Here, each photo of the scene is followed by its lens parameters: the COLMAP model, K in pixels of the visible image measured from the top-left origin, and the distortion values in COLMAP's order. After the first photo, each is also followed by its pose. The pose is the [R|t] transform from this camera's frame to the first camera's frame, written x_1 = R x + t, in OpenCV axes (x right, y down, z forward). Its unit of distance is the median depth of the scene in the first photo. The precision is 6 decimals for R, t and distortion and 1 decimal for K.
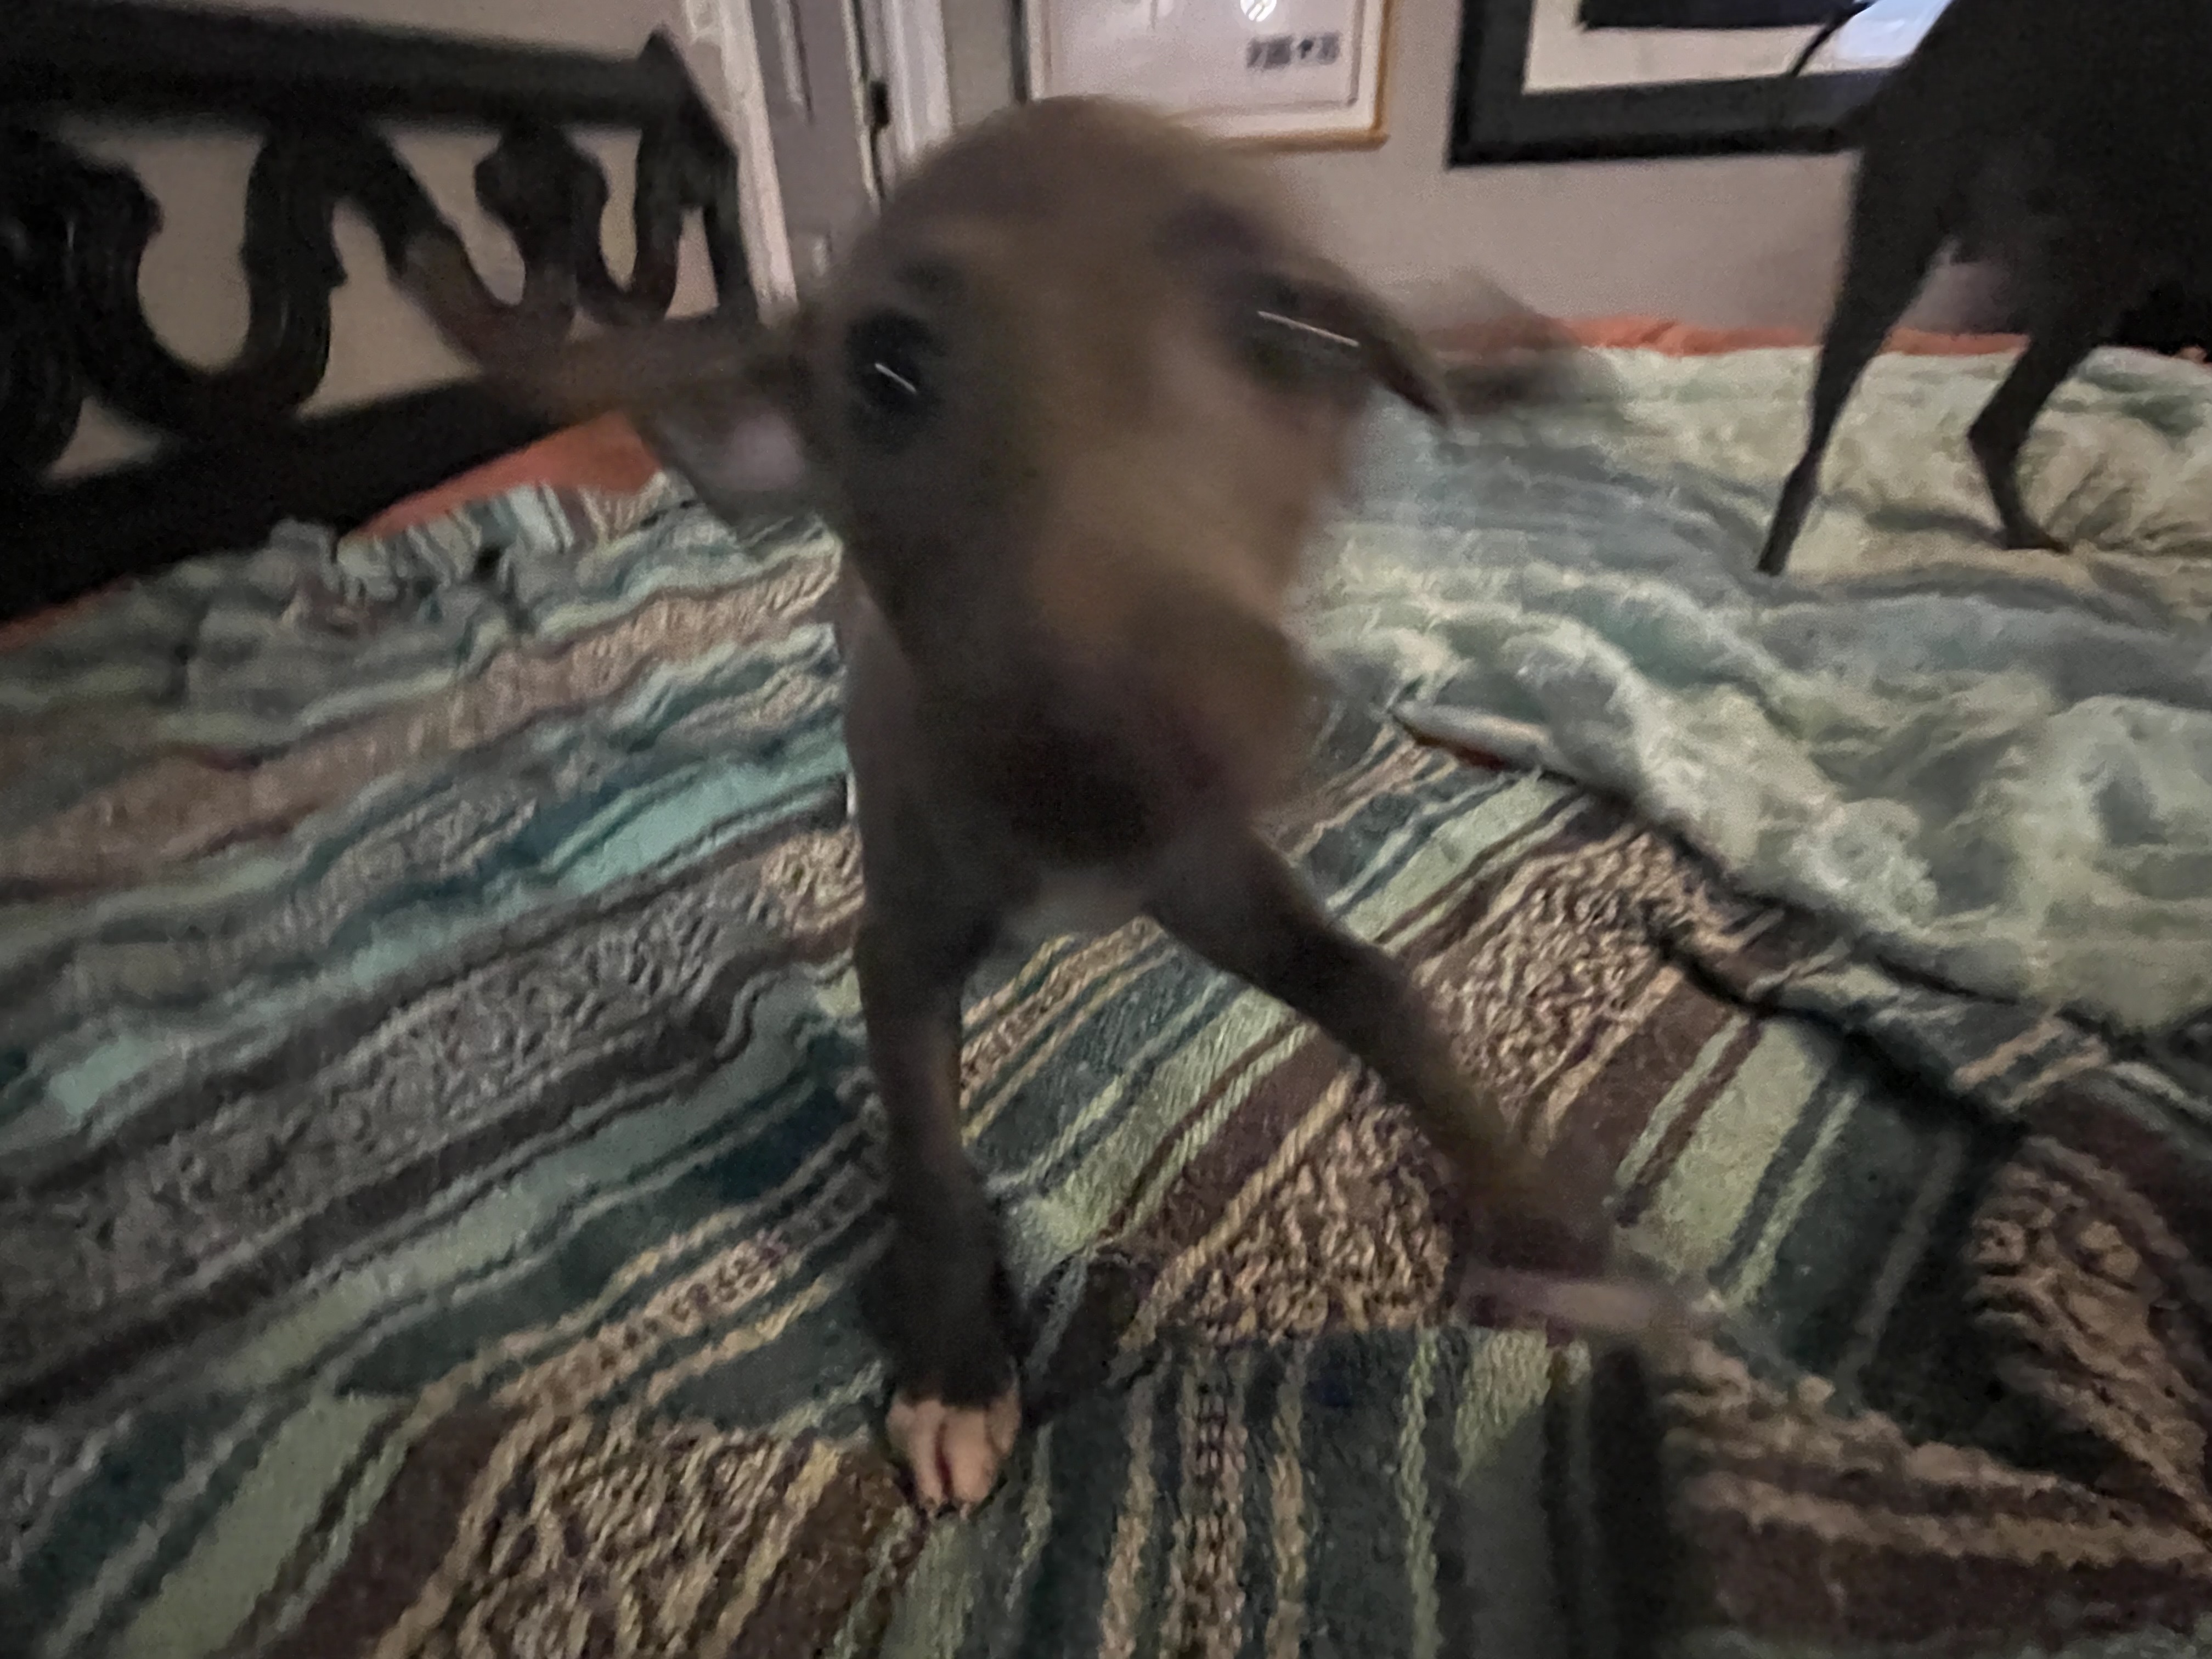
lens RADIAL K [[1067.2, 0, 1084.2], [0, 1067.2, 806.9], [0, 0, 1]] dist [0.002459, -0.002323]
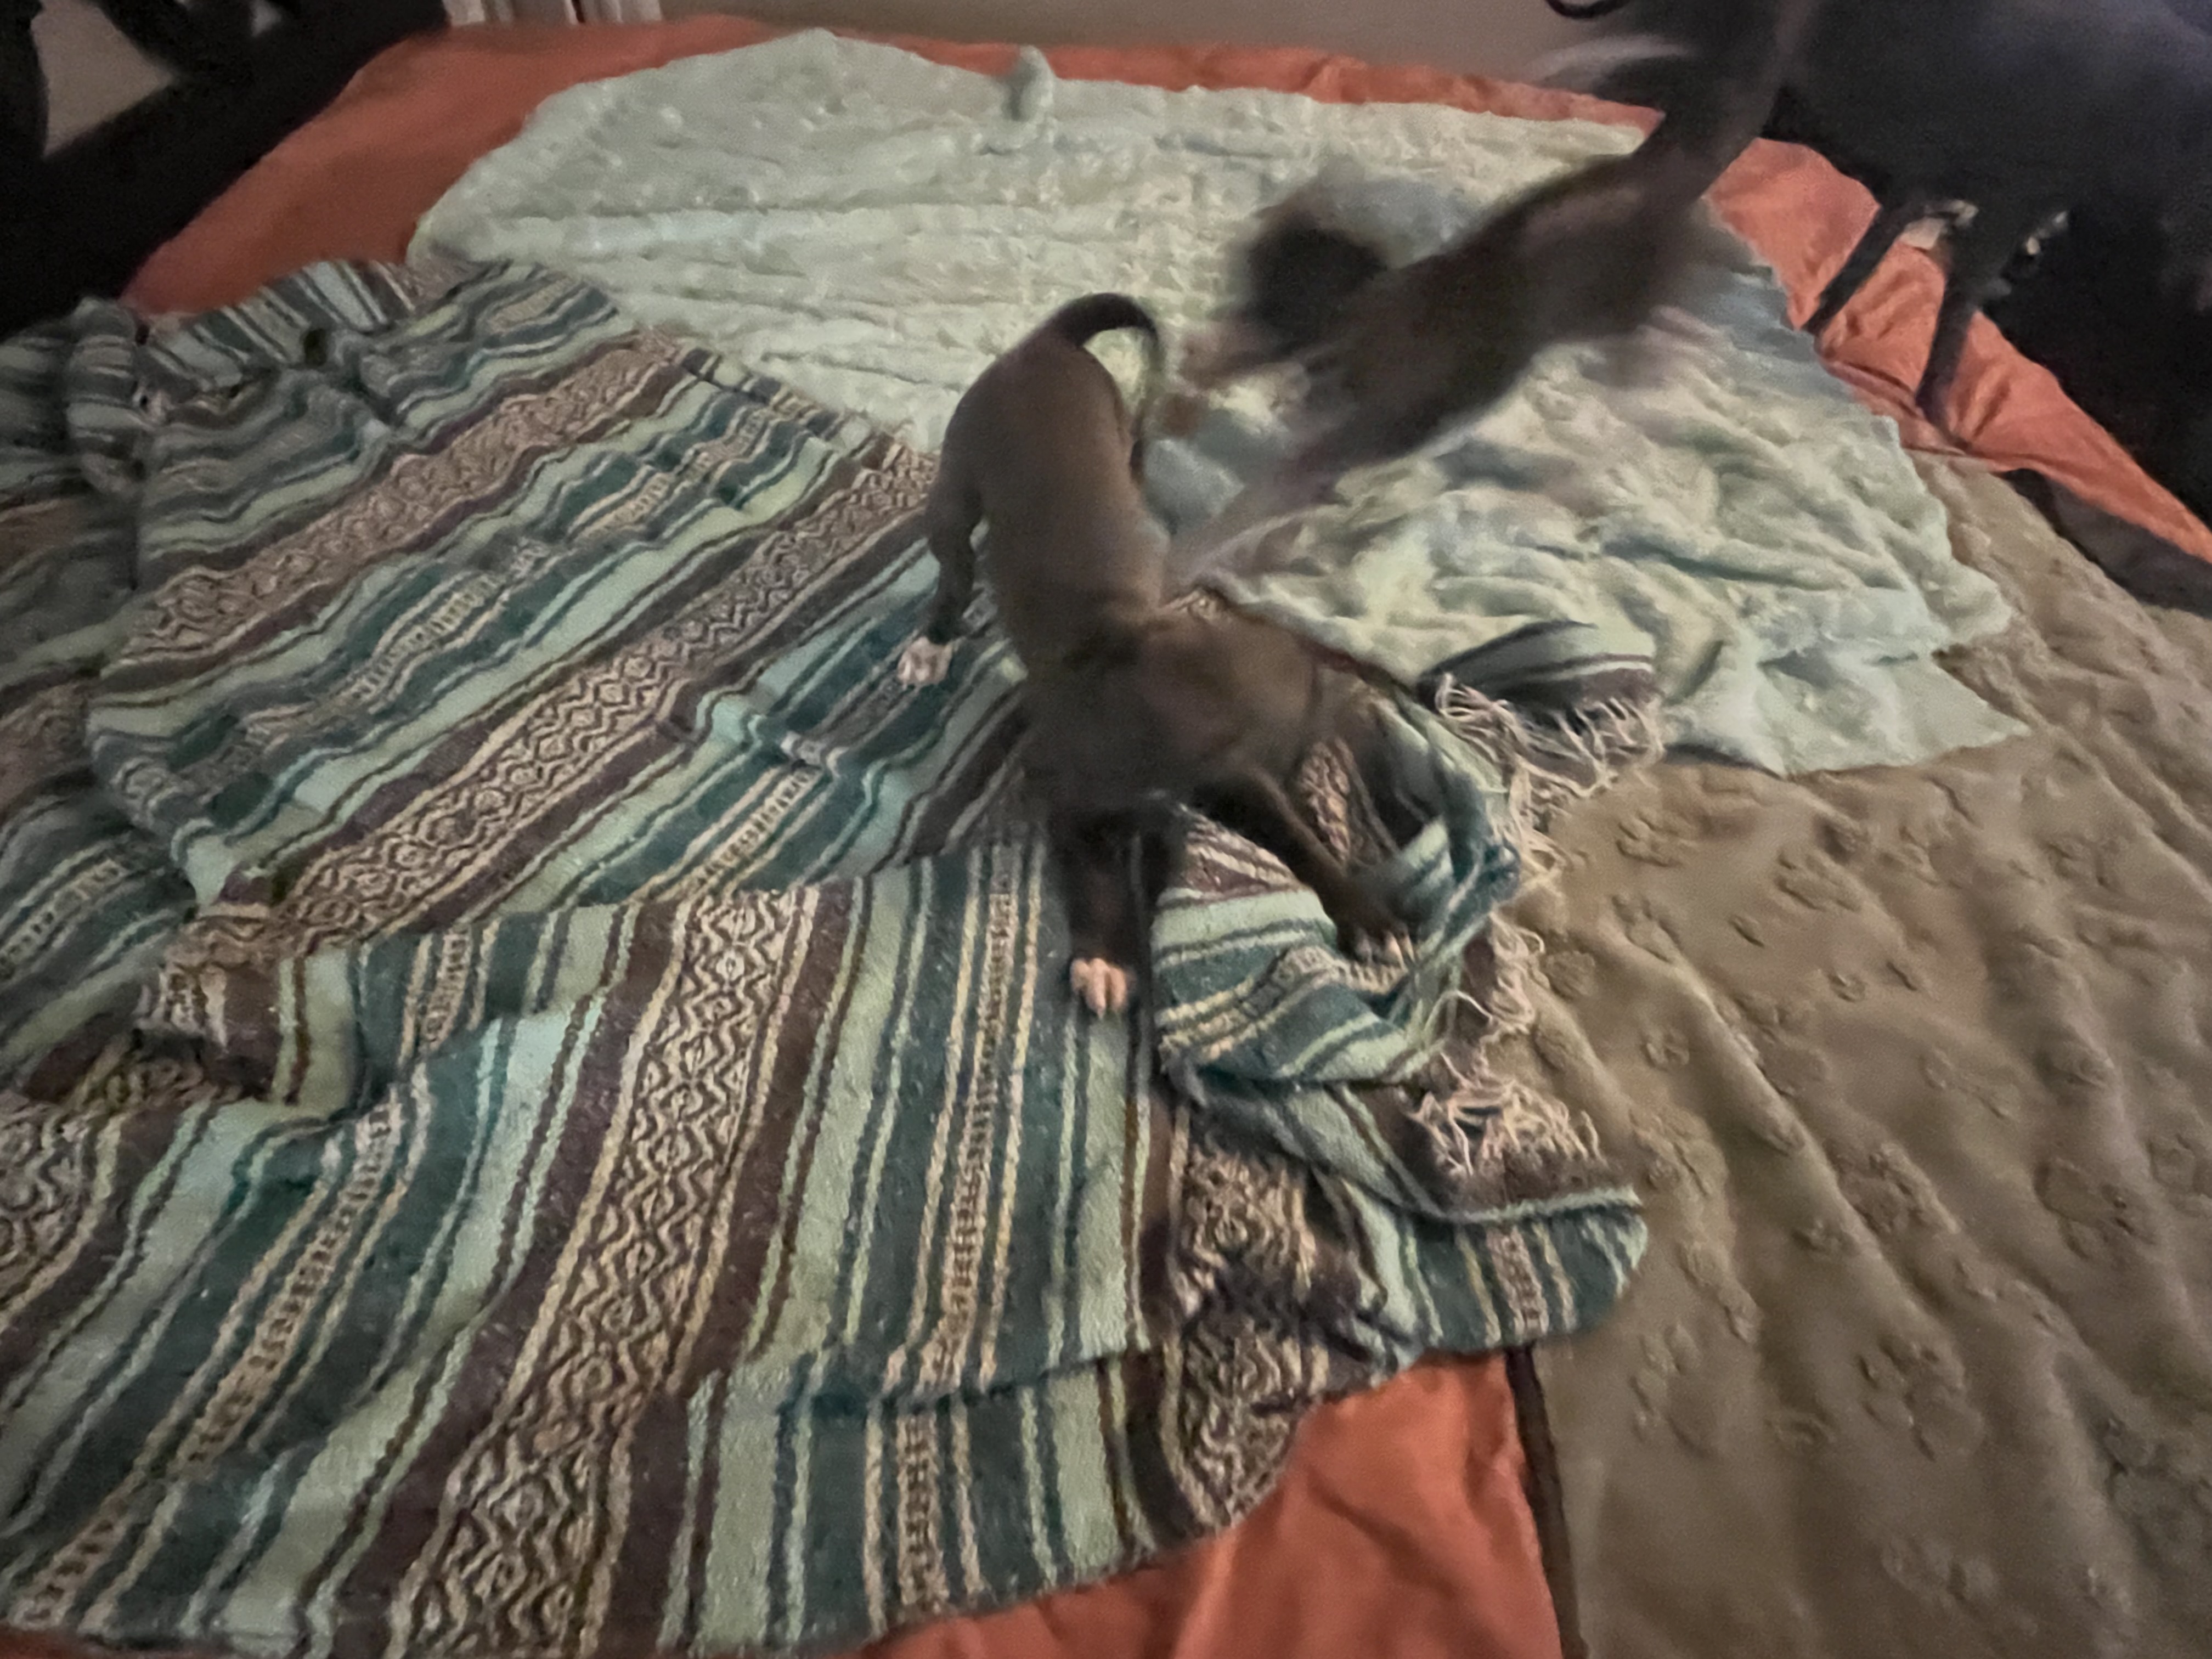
lens RADIAL K [[1067.2, 0, 1095.3], [0, 1067.2, 818.3], [0, 0, 1]] dist [0.002459, -0.002323]
pose [[0.968387, -0.099852, 0.228597, -0.116305], [0.020523, 0.945175, 0.325917, -0.206132], [-0.248607, -0.310923, 0.917345, -0.815361]]
